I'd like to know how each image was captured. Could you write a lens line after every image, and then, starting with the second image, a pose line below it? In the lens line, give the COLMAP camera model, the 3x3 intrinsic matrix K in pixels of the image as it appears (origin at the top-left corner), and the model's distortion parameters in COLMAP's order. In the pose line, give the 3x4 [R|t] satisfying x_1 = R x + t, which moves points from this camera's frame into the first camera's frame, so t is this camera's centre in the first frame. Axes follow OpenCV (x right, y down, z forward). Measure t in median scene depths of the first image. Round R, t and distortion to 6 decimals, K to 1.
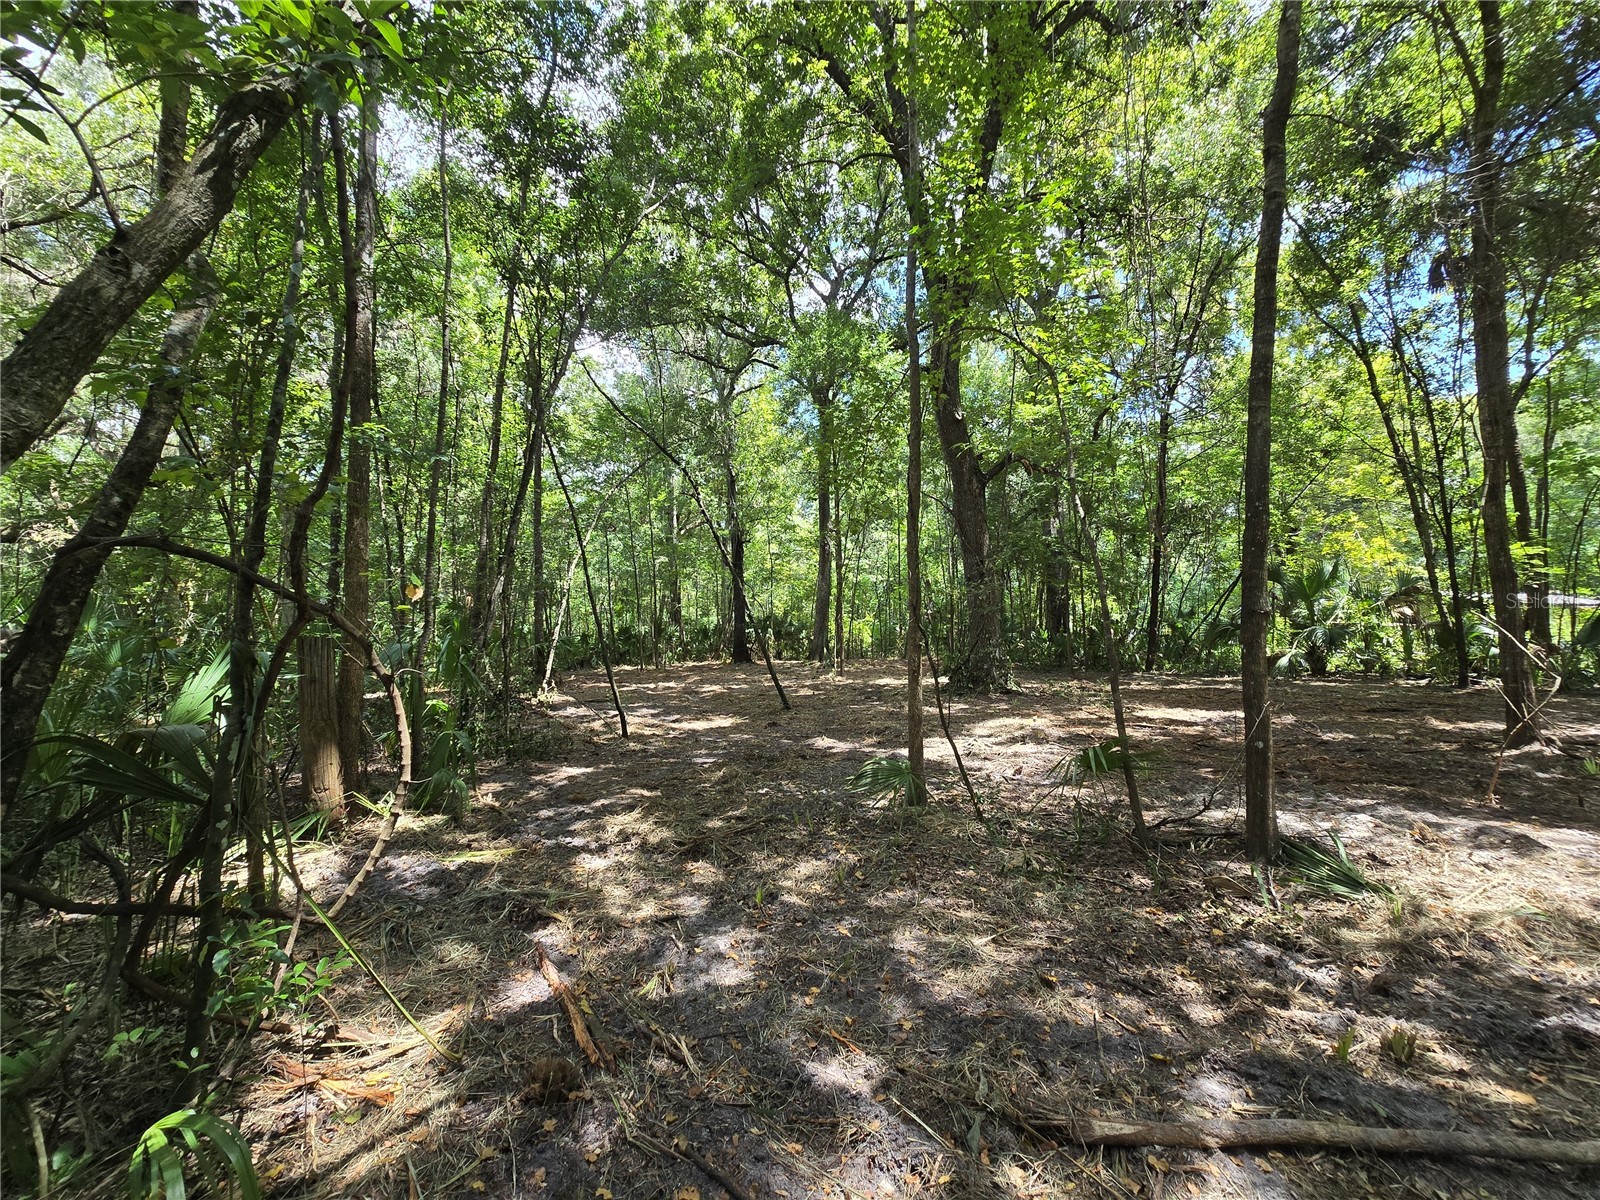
lens RADIAL K [[648.3, 0, 800.0], [0, 648.3, 600.0], [0, 0, 1]] dist [-0.000844, -0.000113]
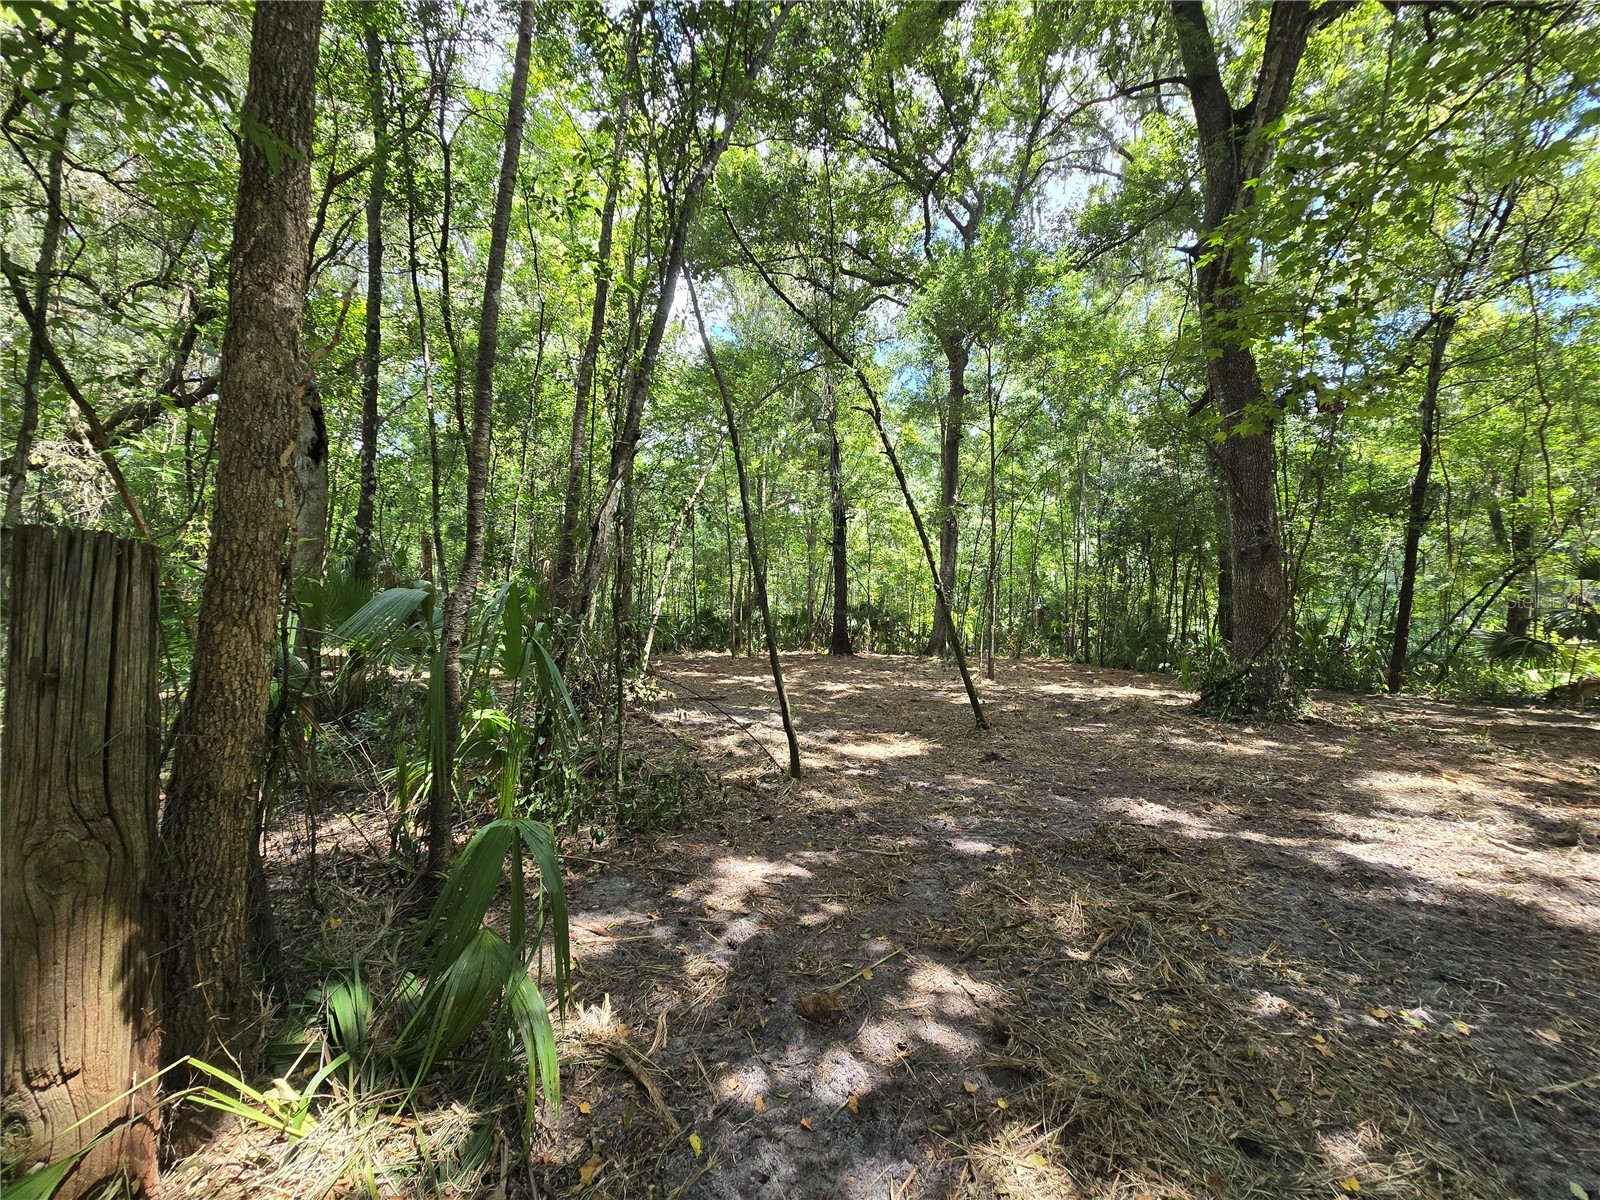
lens RADIAL K [[648.3, 0, 800.0], [0, 648.3, 600.0], [0, 0, 1]] dist [-0.000844, -0.000113]
pose [[0.994613, 0.040441, -0.095442, -0.071310], [-0.039183, 0.999119, 0.015018, 0.012651], [0.095965, -0.011197, 0.995322, 0.134321]]
